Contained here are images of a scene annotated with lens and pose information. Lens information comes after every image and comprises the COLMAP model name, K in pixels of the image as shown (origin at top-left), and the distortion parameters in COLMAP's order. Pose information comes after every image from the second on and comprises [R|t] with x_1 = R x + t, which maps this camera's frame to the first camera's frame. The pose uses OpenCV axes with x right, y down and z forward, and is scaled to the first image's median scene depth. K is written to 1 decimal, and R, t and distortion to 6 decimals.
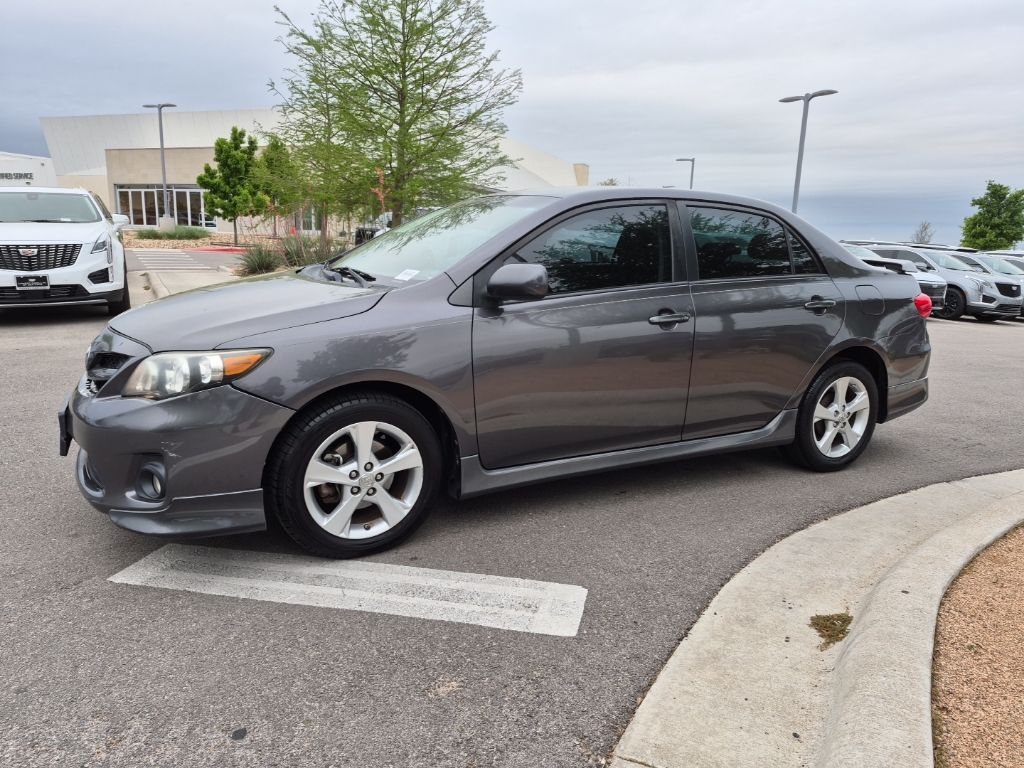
lens RADIAL K [[704.8, 0, 512.4], [0, 704.8, 387.5], [0, 0, 1]] dist [0.064740, -0.057236]
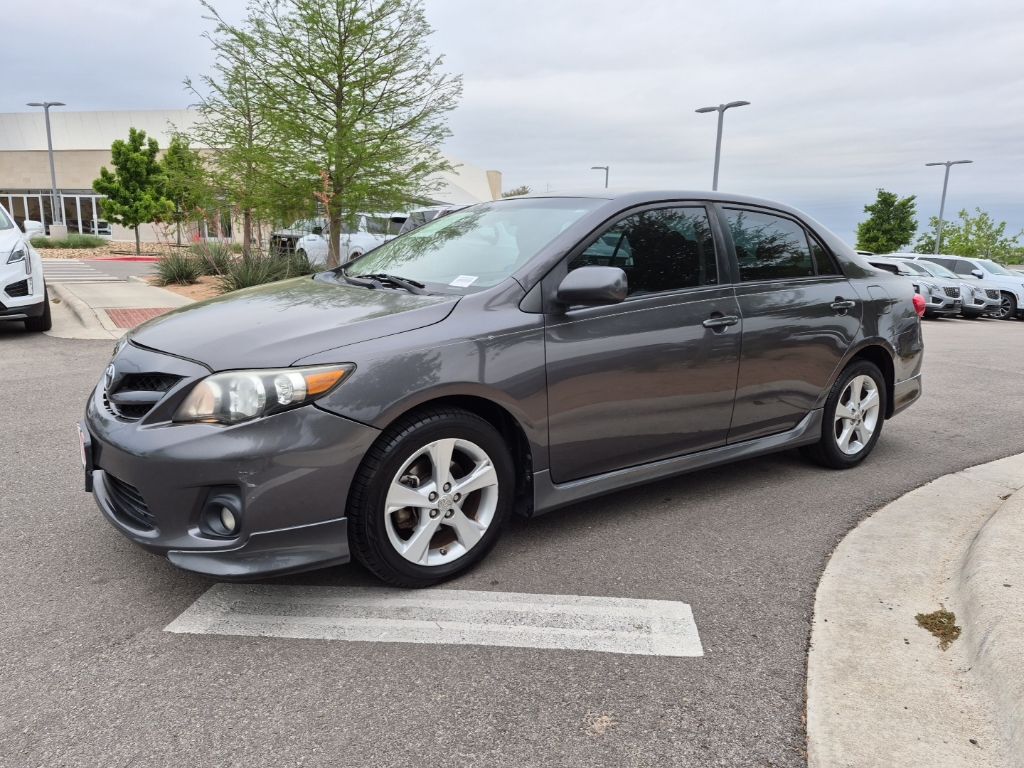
lens RADIAL K [[704.8, 0, 511.6], [0, 704.8, 390.7], [0, 0, 1]] dist [0.064740, -0.057236]
pose [[0.991551, -0.032467, 0.125586, -0.221948], [0.033112, 0.999447, -0.003050, -0.008969], [-0.125418, 0.007183, 0.992078, 0.063691]]
